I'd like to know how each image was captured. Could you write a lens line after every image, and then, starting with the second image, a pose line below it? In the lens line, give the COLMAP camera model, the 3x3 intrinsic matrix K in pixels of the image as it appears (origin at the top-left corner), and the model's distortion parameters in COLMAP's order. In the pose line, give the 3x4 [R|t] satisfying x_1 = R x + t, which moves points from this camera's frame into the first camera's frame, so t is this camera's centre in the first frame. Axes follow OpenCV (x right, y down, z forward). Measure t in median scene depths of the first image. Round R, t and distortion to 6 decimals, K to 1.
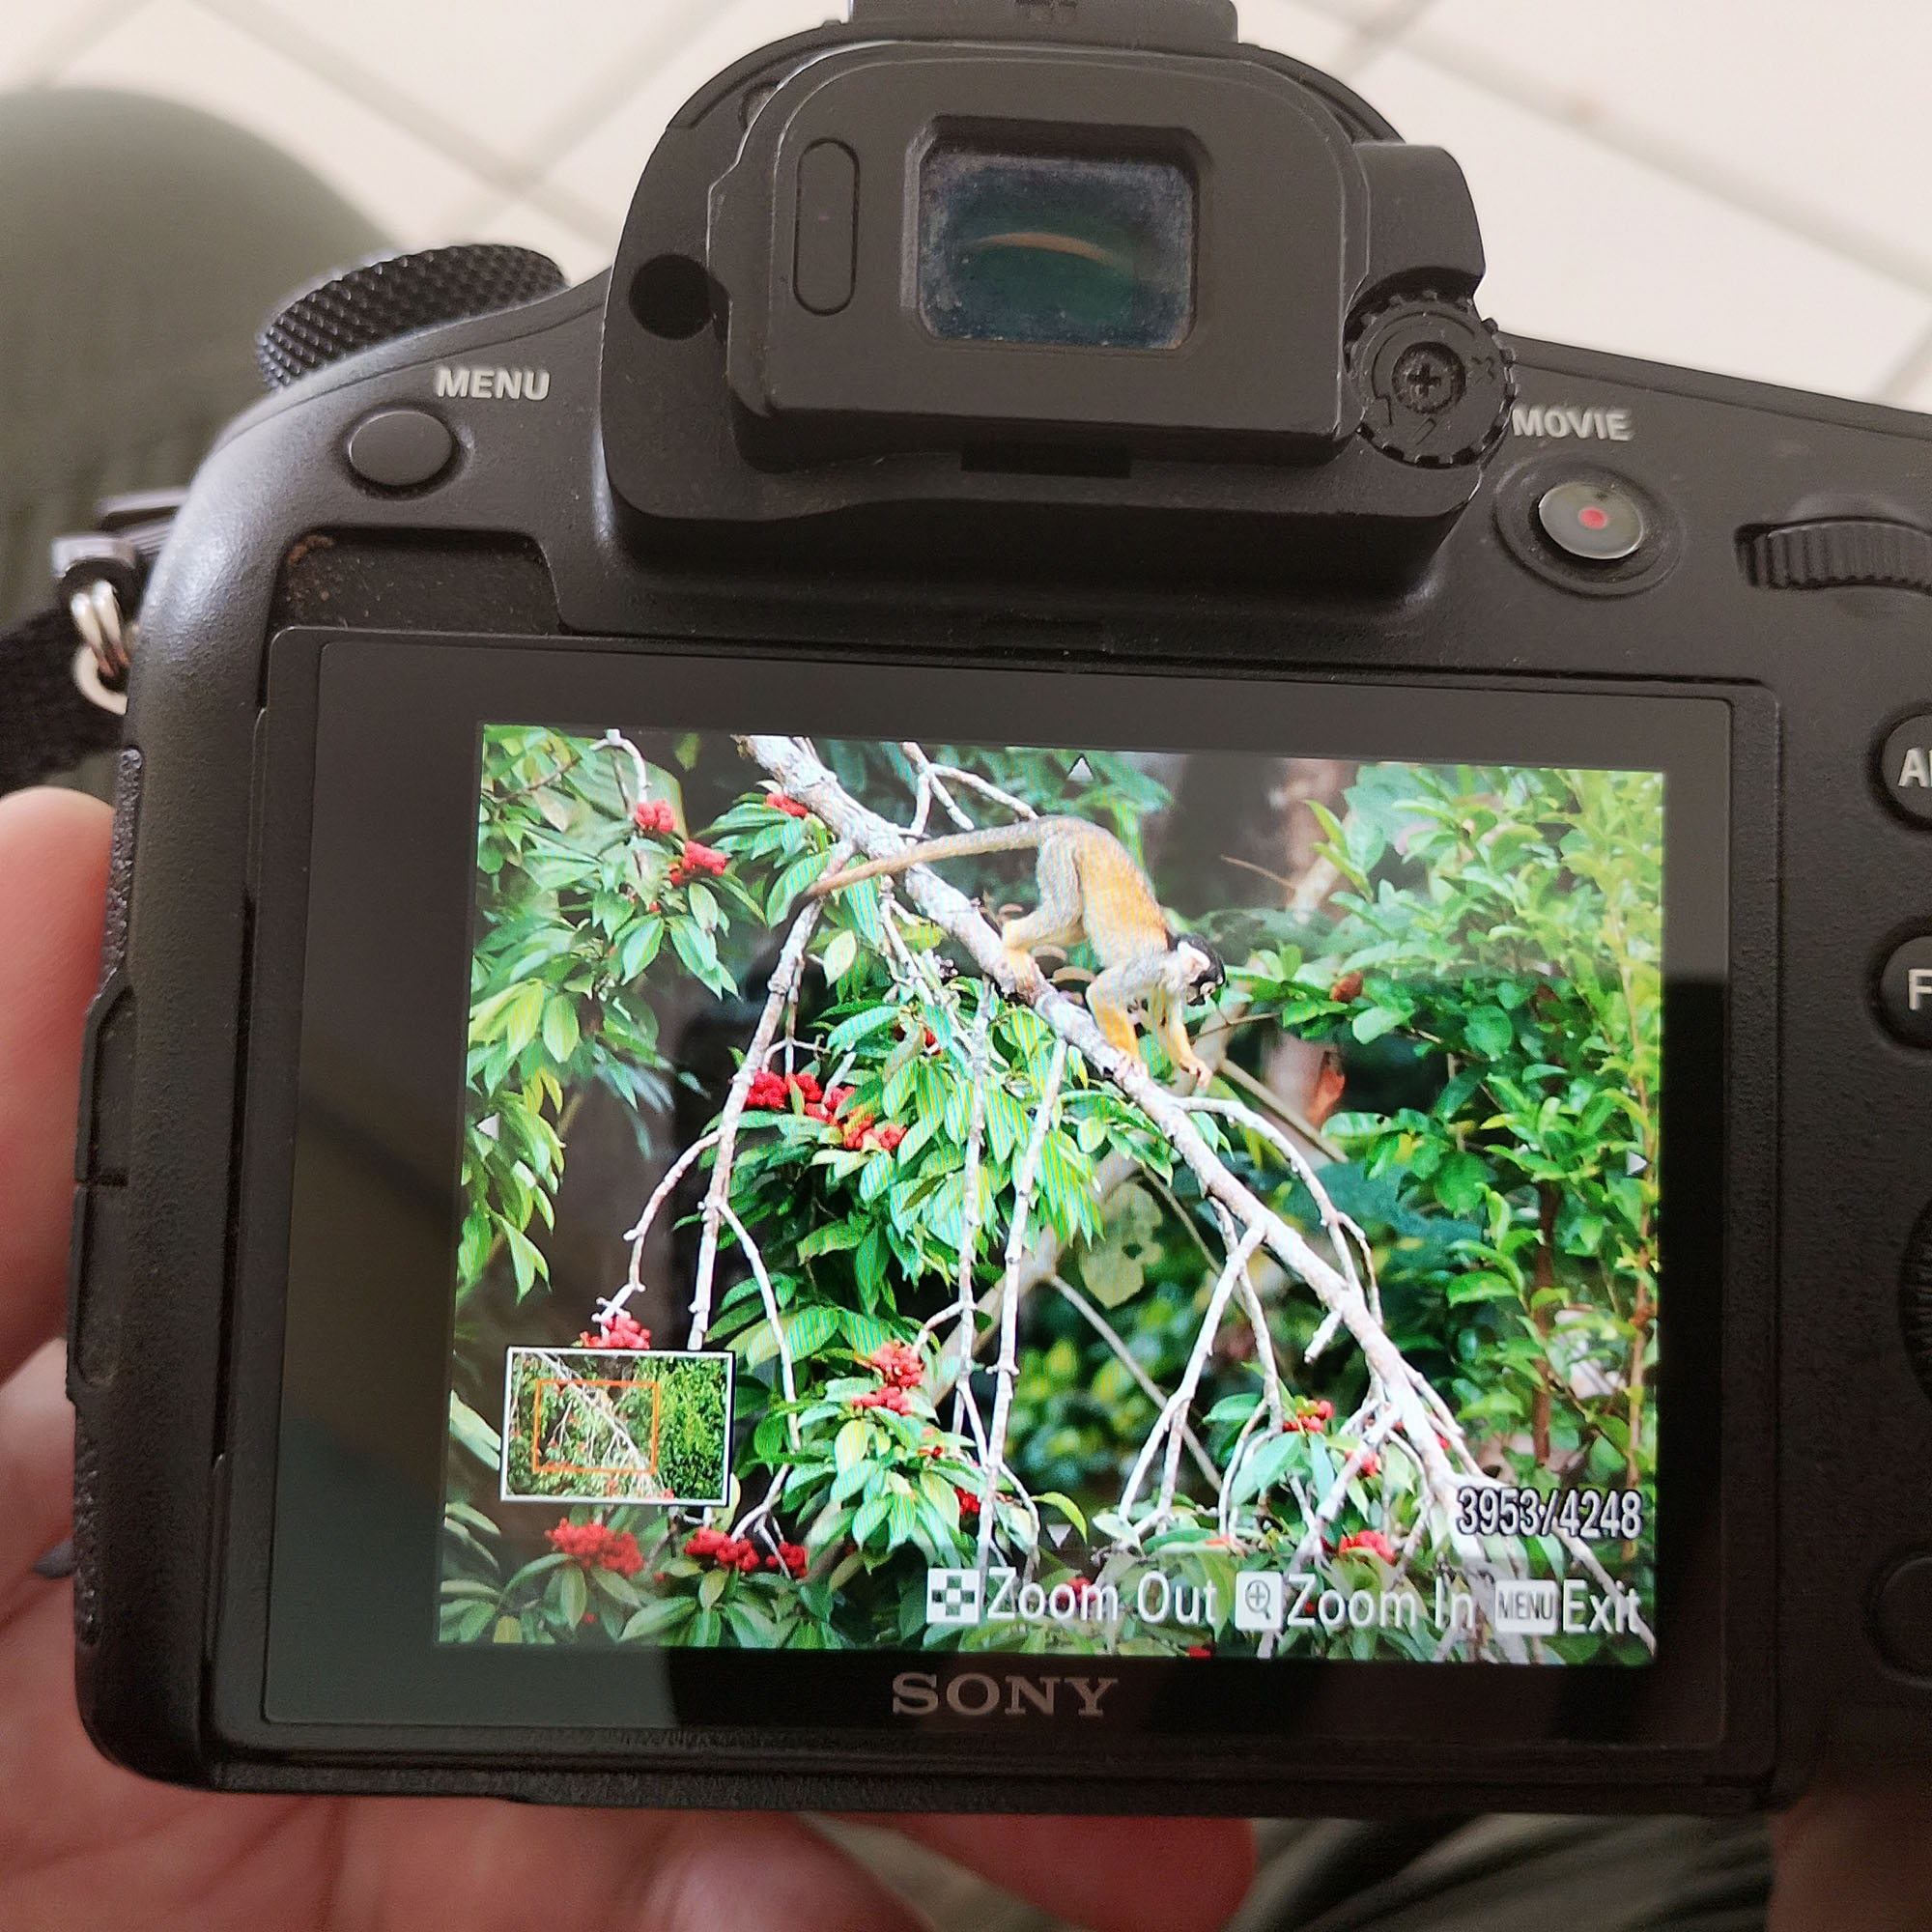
lens RADIAL K [[2372.4, 0, 937.2], [0, 2372.4, 946.7], [0, 0, 1]] dist [-0.025339, 0.000000]
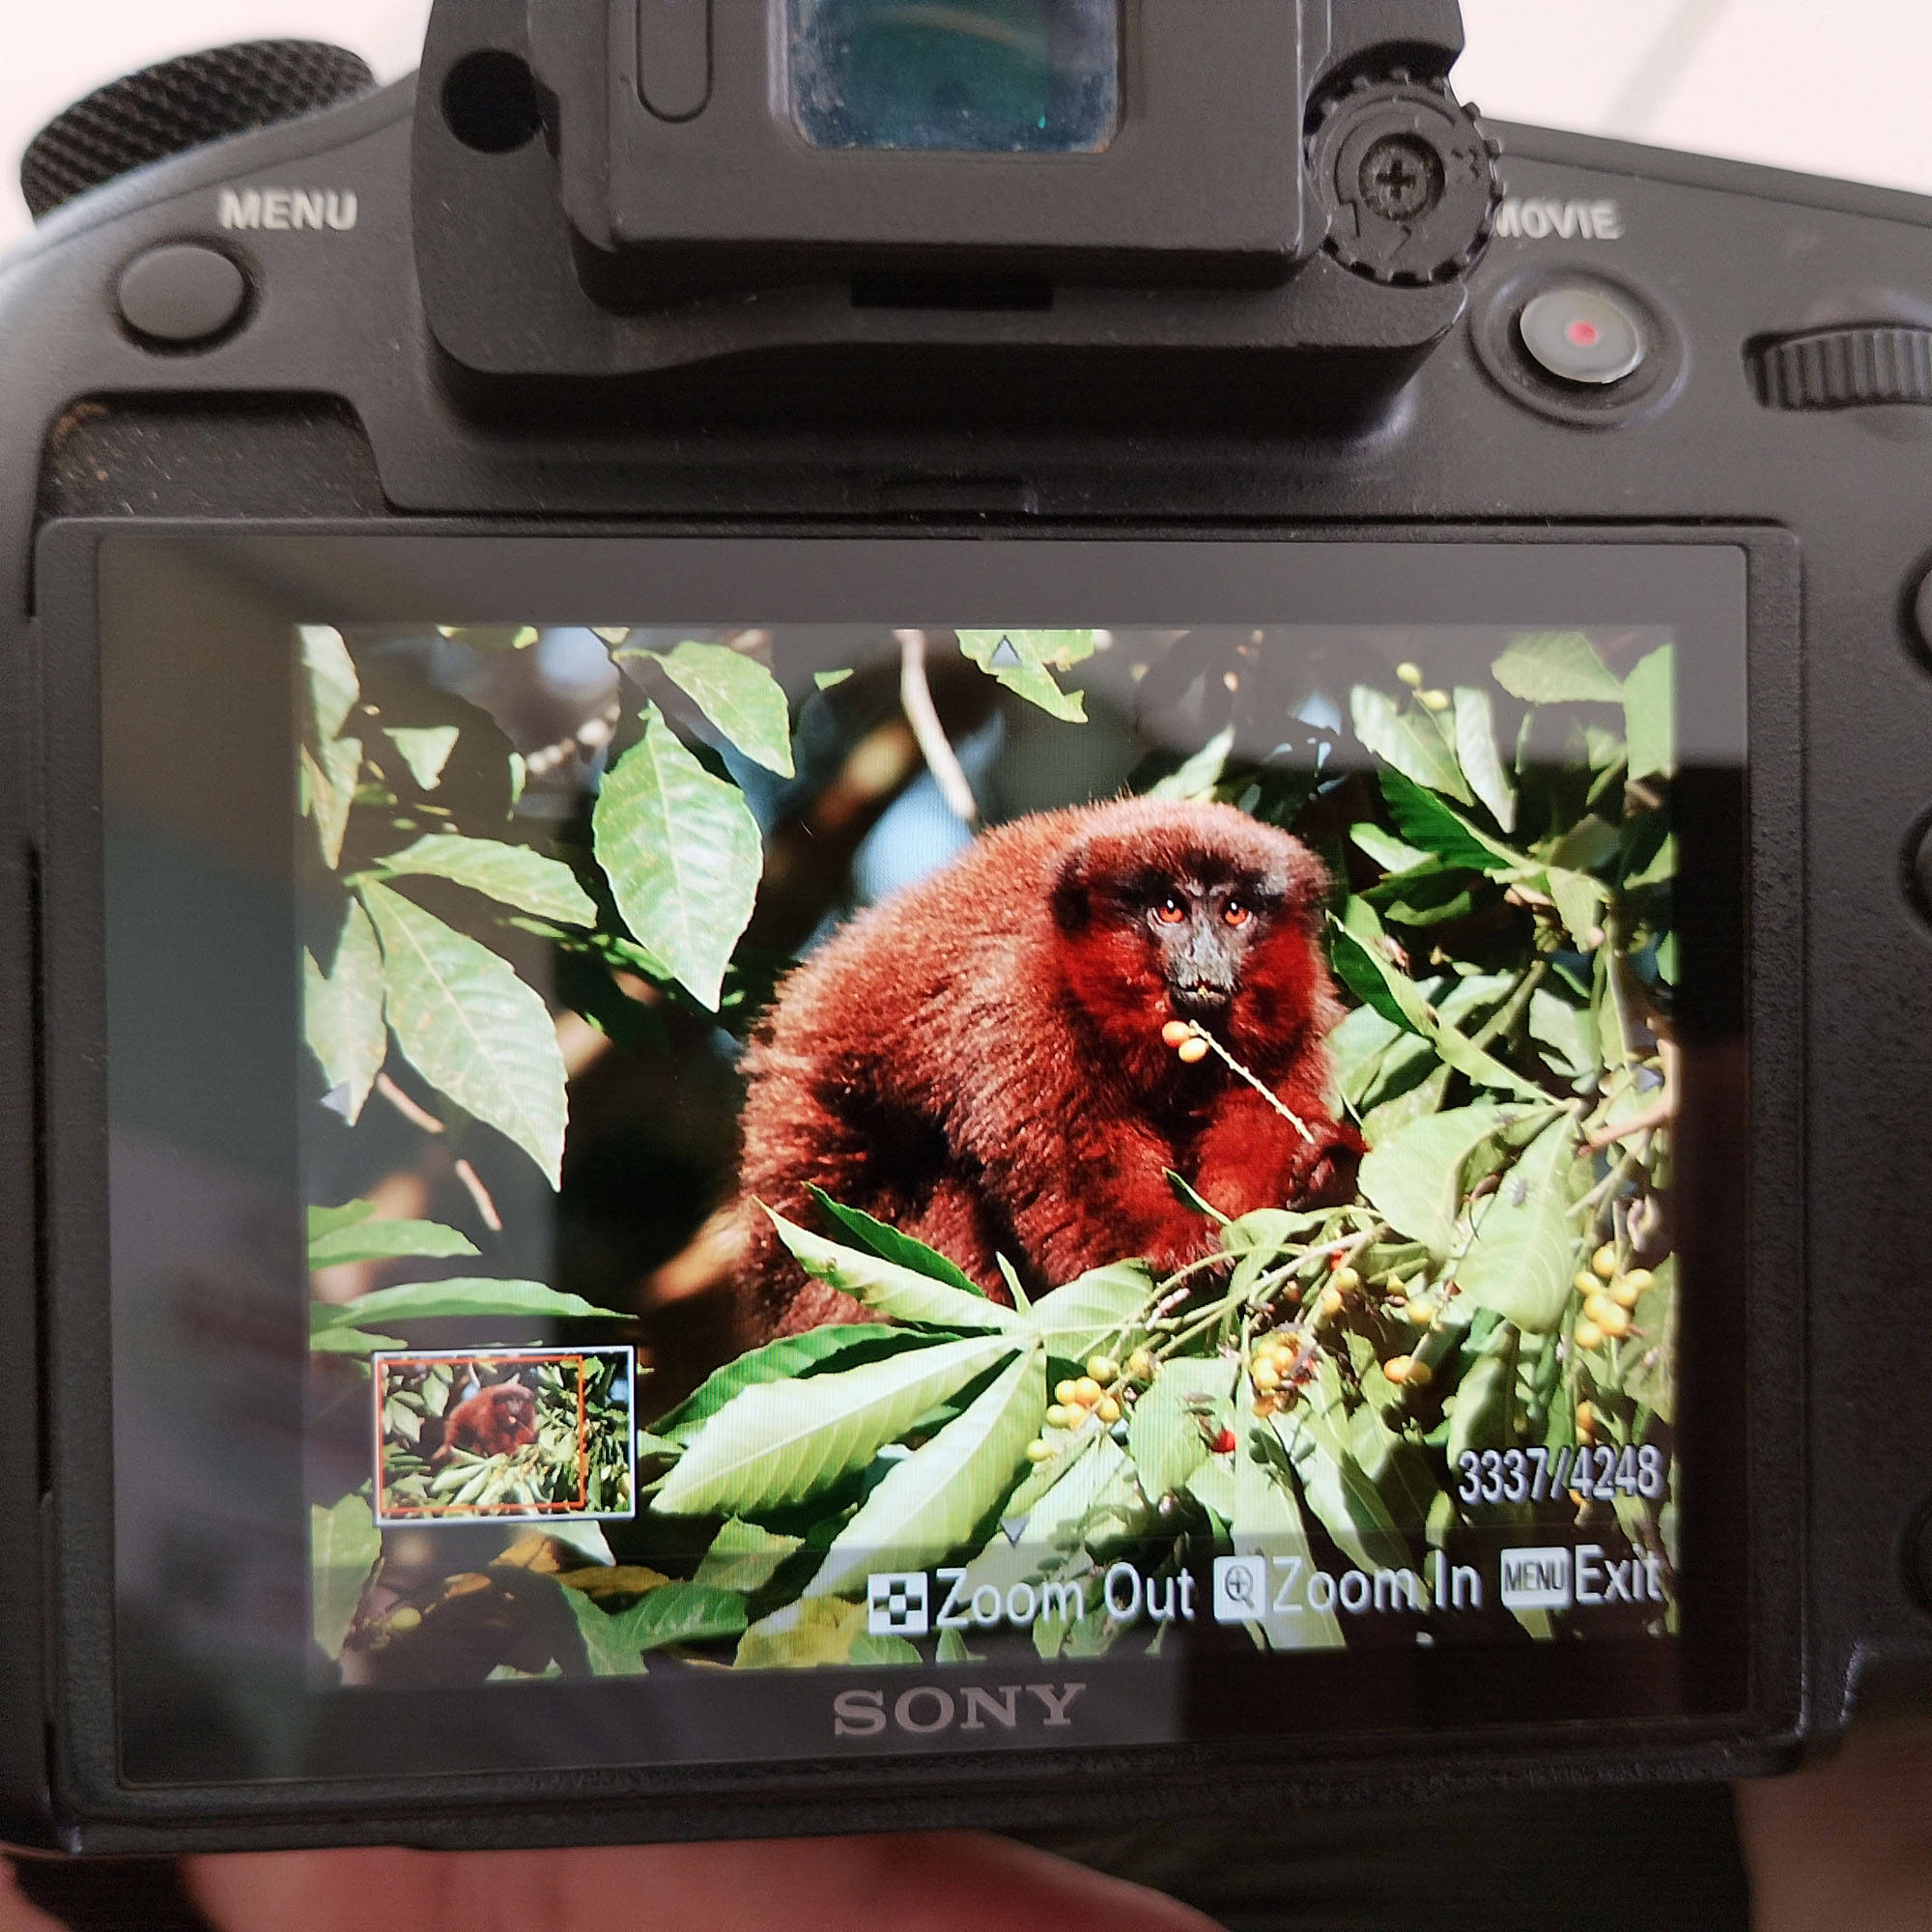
lens RADIAL K [[2372.4, 0, 955.9], [0, 2372.4, 959.6], [0, 0, 1]] dist [-0.025339, 0.000000]
pose [[0.998049, -0.043383, 0.044911, -0.000465], [0.039004, 0.994793, 0.094153, -0.046634], [-0.048761, -0.092218, 0.994544, 0.139157]]
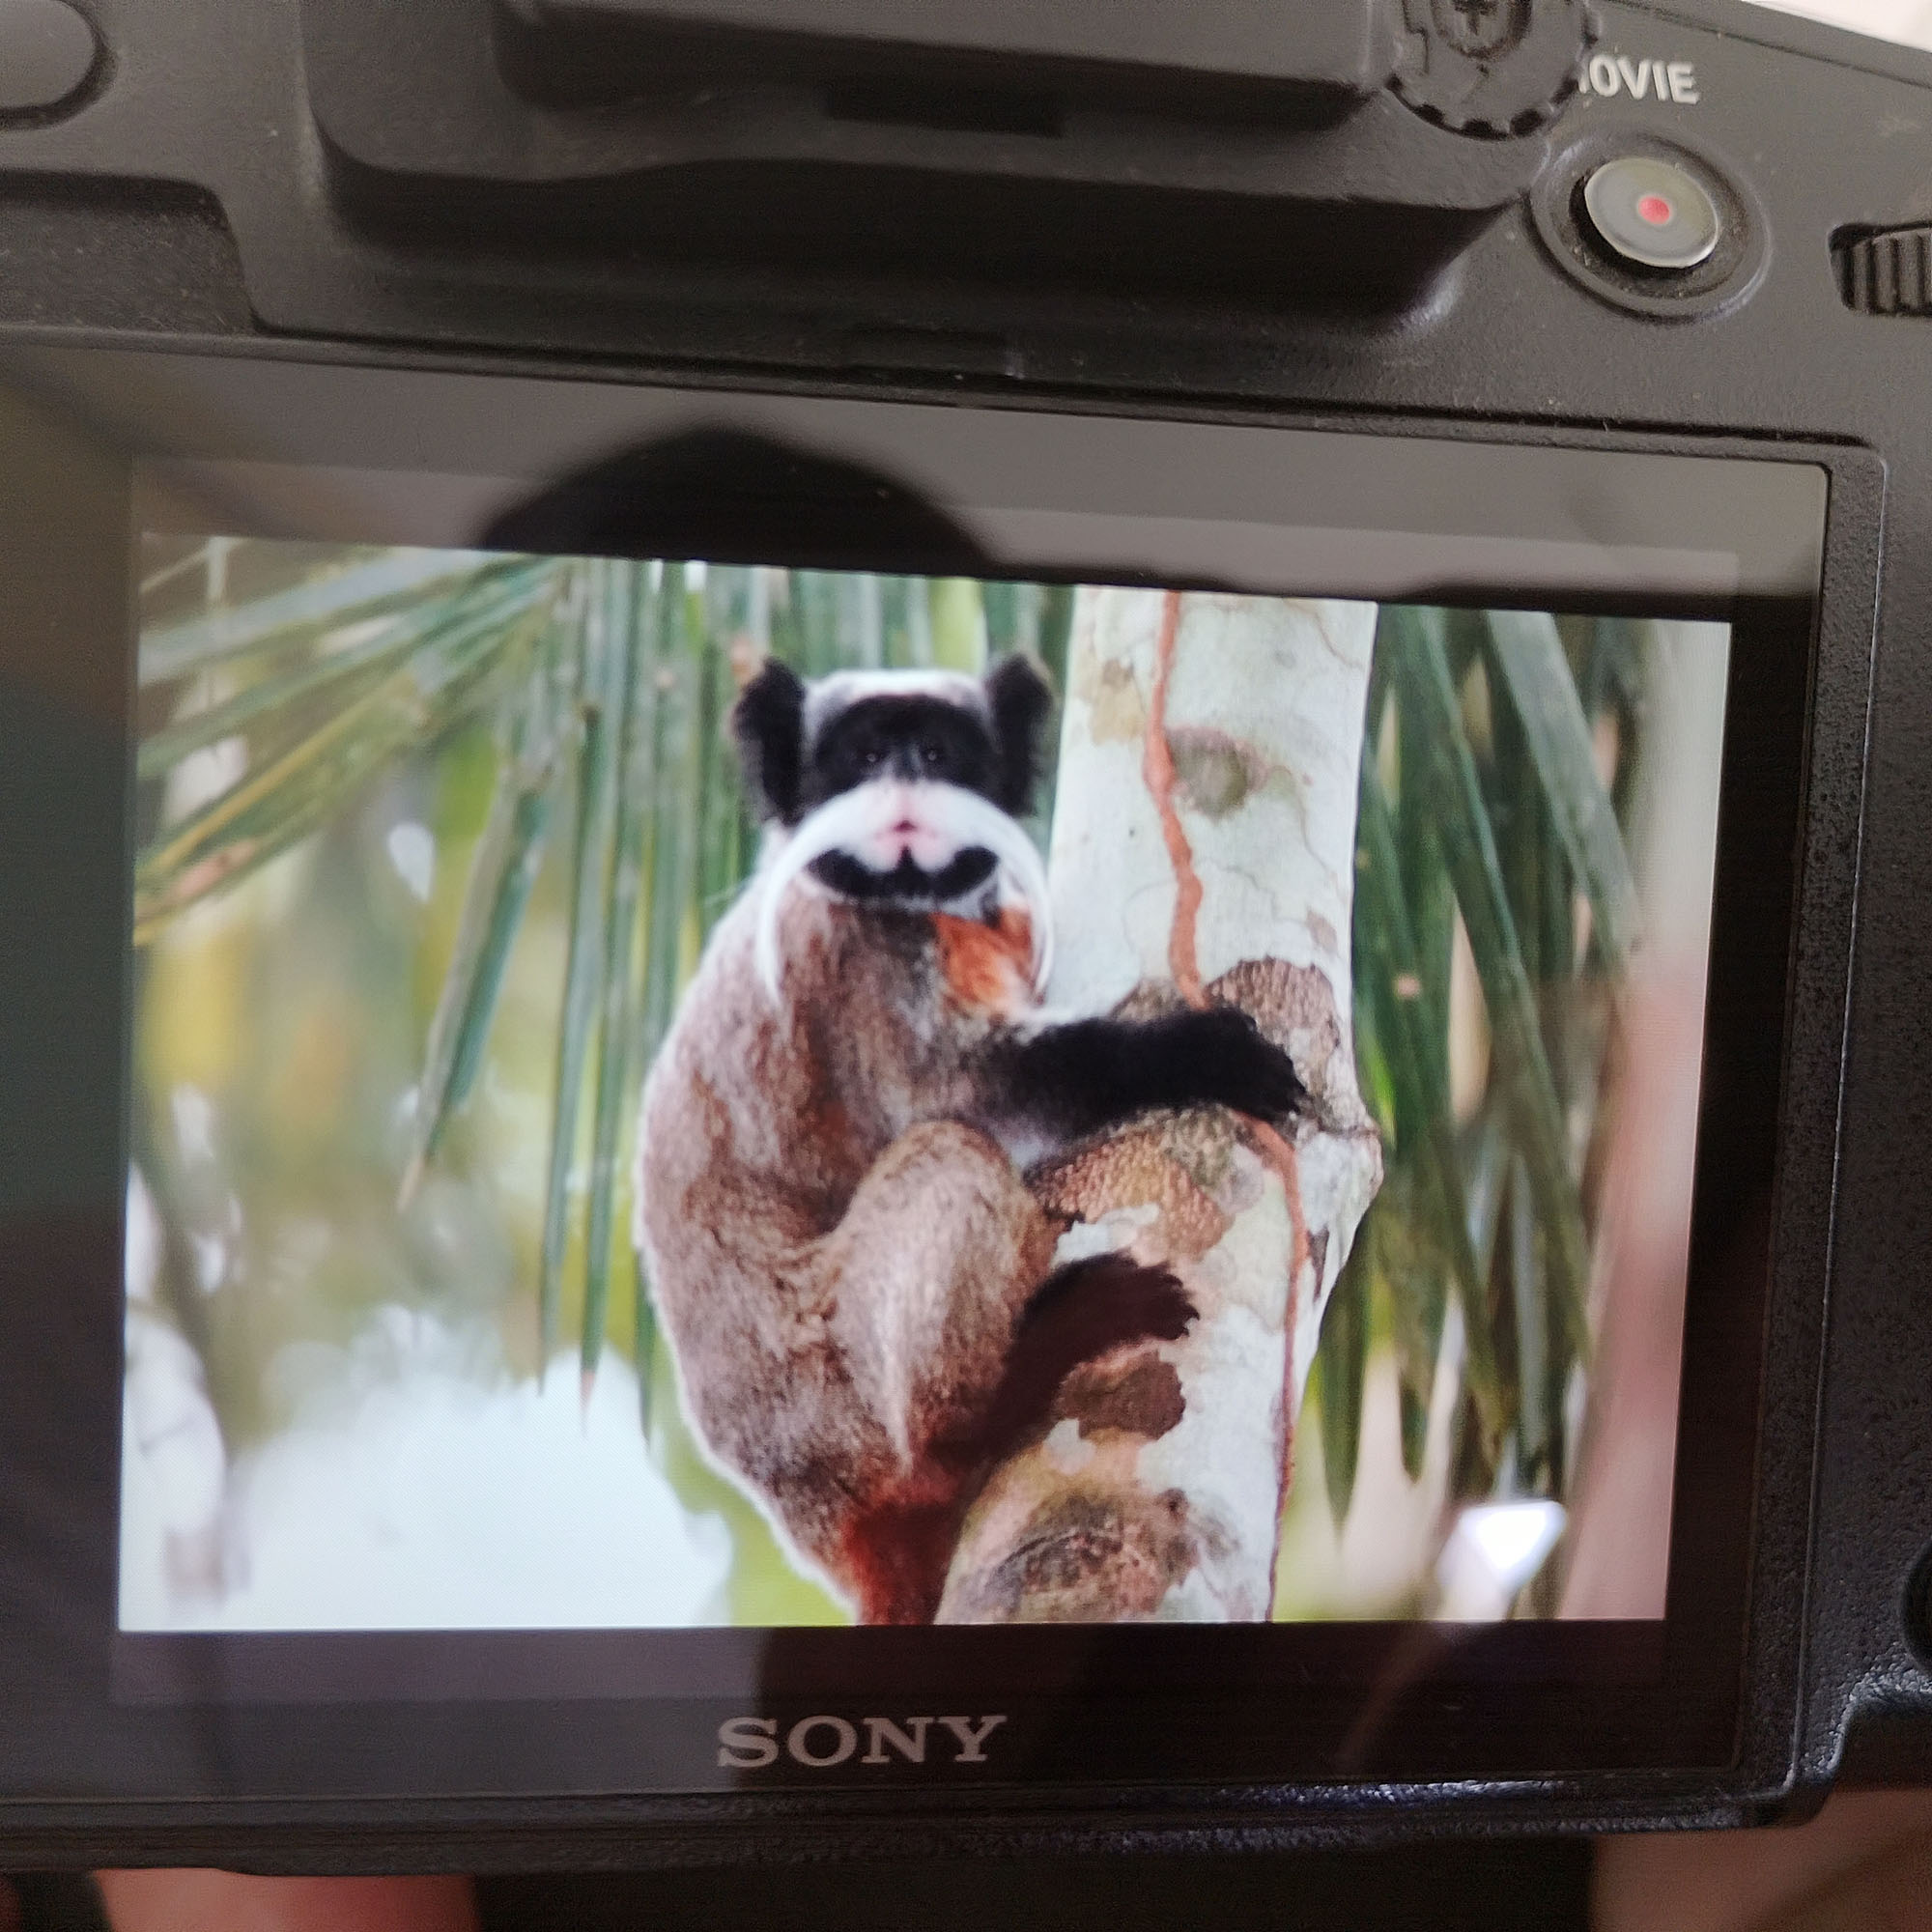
lens RADIAL K [[2372.4, 0, 965.5], [0, 2372.4, 964.2], [0, 0, 1]] dist [-0.025339, 0.000000]
pose [[0.995818, 0.004391, 0.091259, -0.009990], [-0.018577, 0.987710, 0.155188, -0.060082], [-0.089456, -0.156234, 0.983661, 0.258518]]
